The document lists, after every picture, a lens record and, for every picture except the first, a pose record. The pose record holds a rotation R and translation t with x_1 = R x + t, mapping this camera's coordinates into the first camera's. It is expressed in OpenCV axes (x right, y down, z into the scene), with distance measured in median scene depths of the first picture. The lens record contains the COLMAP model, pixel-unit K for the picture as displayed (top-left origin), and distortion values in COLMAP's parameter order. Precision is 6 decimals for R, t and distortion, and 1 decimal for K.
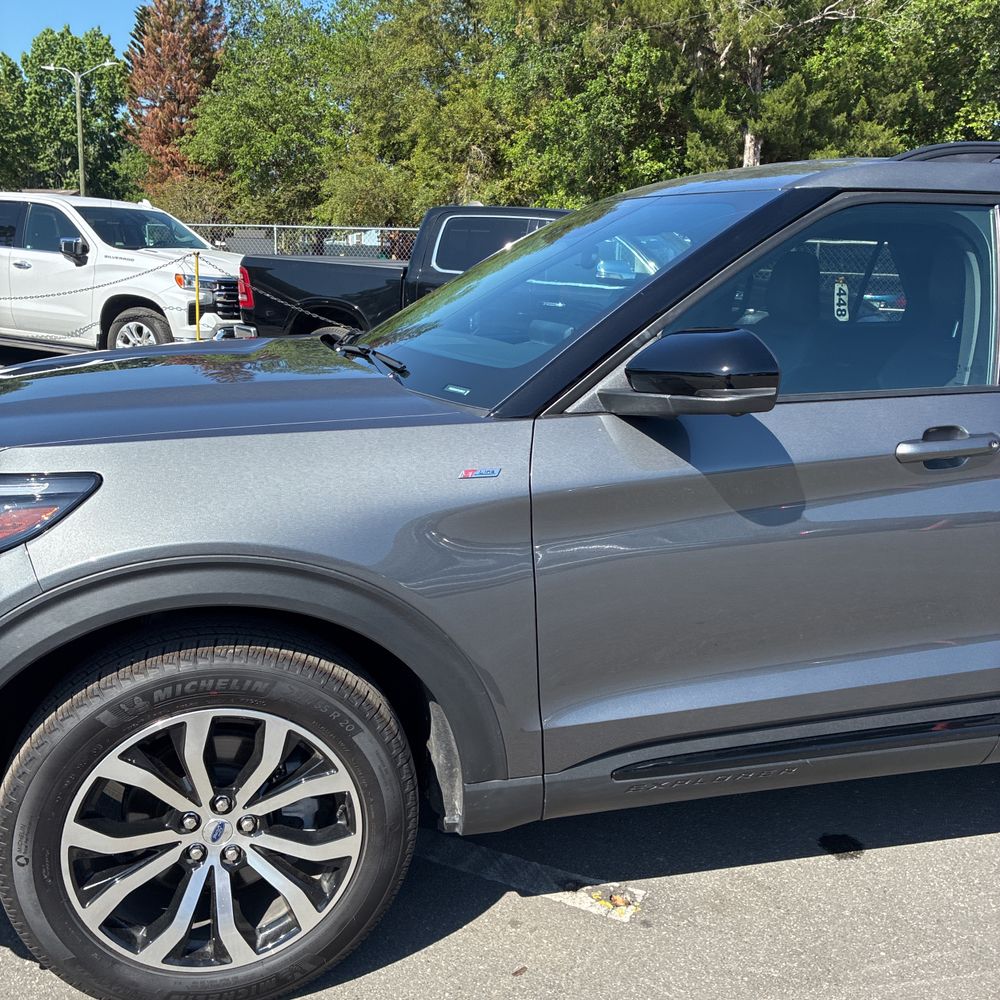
lens RADIAL K [[1025.2, 0, 496.8], [0, 1025.2, 491.8], [0, 0, 1]] dist [0.029439, 0.002594]
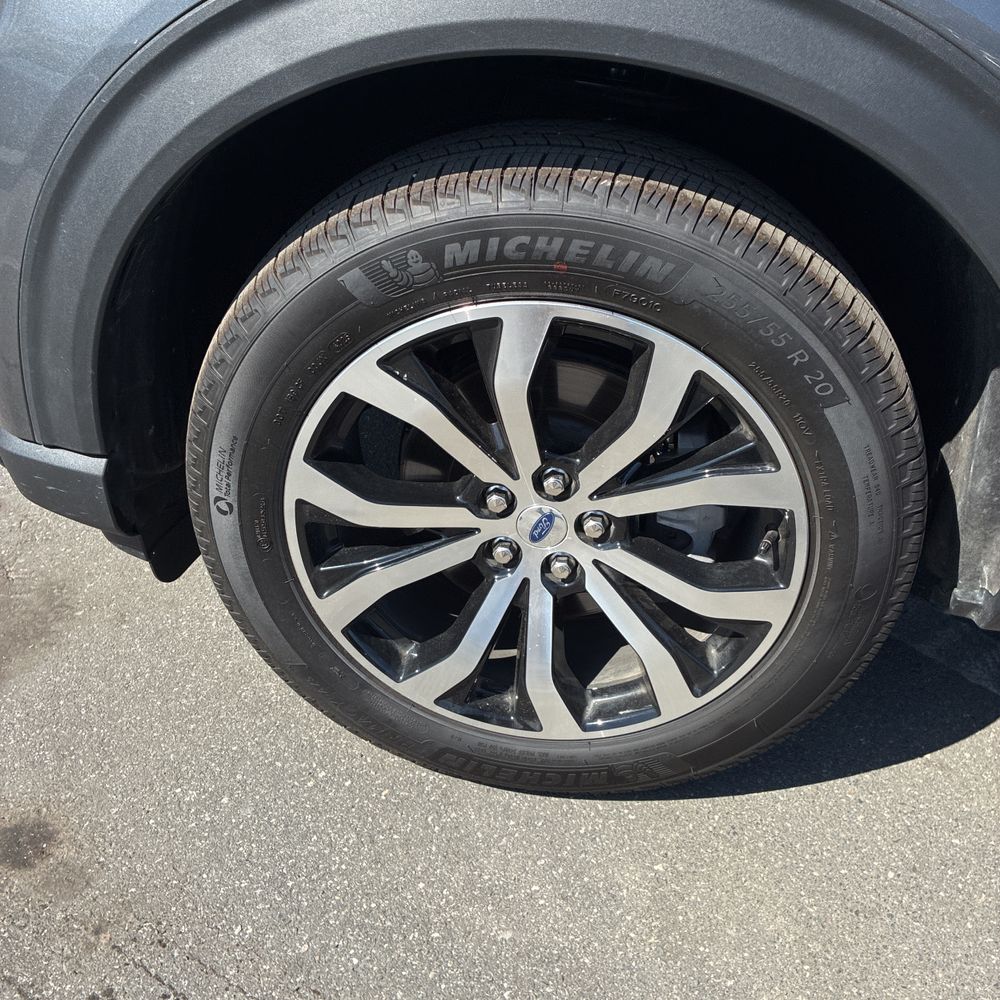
lens RADIAL K [[1032.8, 0, 501.3], [0, 1032.8, 515.2], [0, 0, 1]] dist [0.118333, -0.367042]
pose [[0.926133, 0.215155, -0.309815, -0.116297], [-0.099083, 0.931287, 0.350552, 0.126507], [0.363950, -0.293960, 0.883814, 0.489372]]
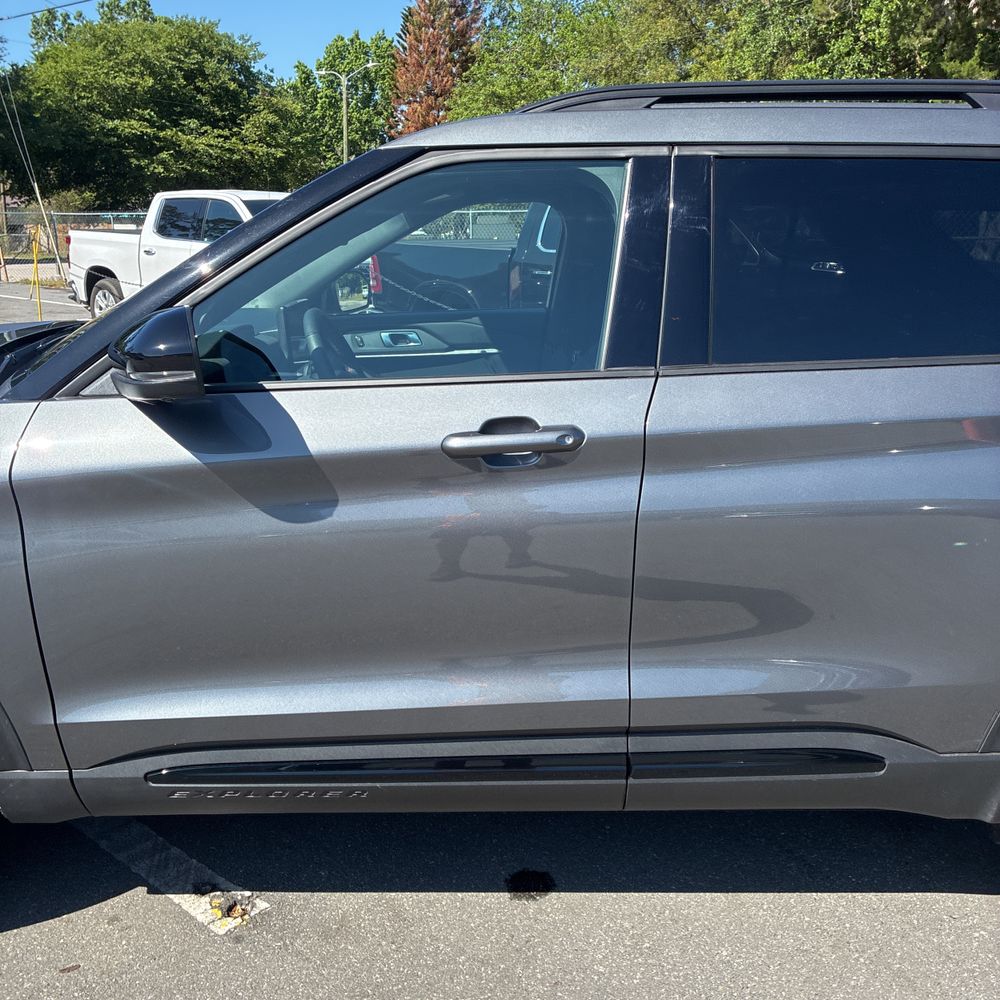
lens RADIAL K [[1019.4, 0, 486.1], [0, 1019.4, 479.0], [0, 0, 1]] dist [0.051493, -0.032801]
pose [[0.963642, 0.032529, -0.265209, 0.704323], [-0.030885, 0.999469, 0.010370, -0.021460], [0.265405, -0.001802, 0.964135, 0.180107]]
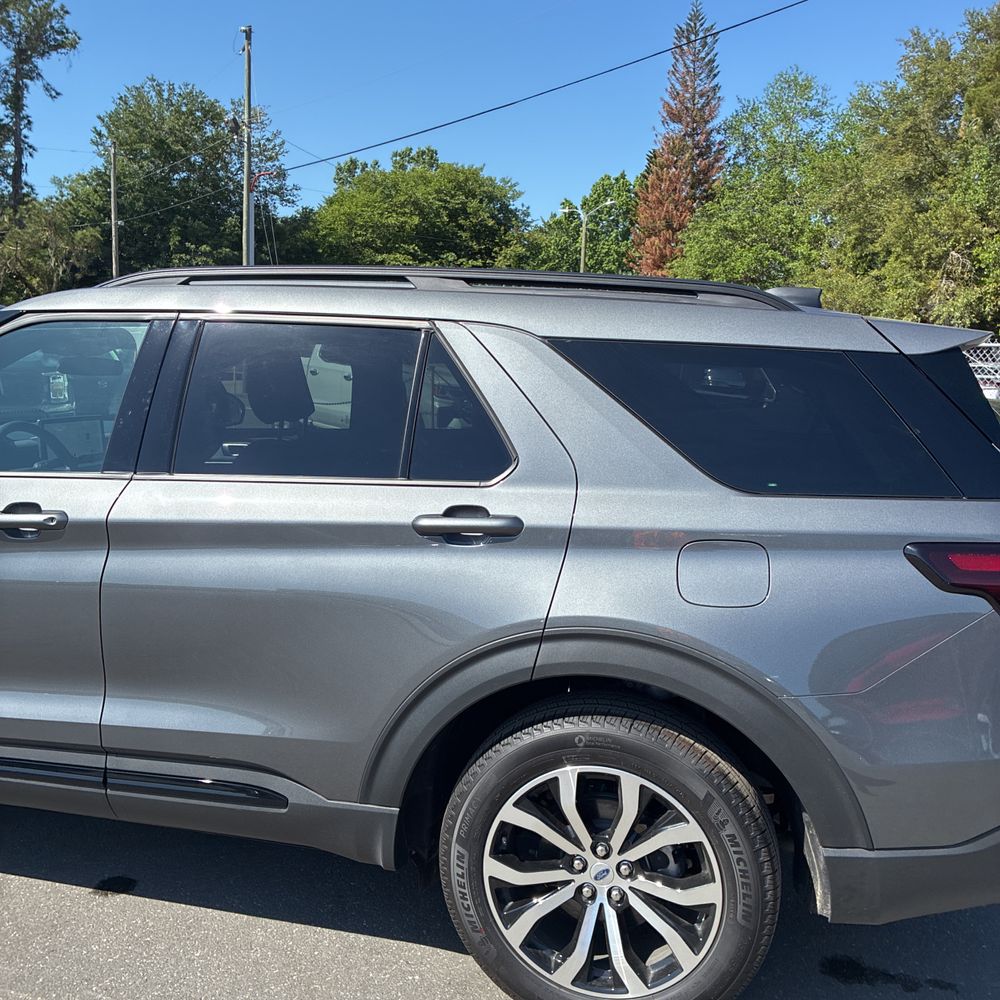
lens RADIAL K [[1015.1, 0, 496.7], [0, 1015.1, 482.3], [0, 0, 1]] dist [0.046850, -0.023435]
pose [[0.870306, 0.052696, -0.489684, 1.621378], [-0.107927, 0.990499, -0.085225, -0.048390], [0.480541, 0.127022, 0.867724, 0.250254]]
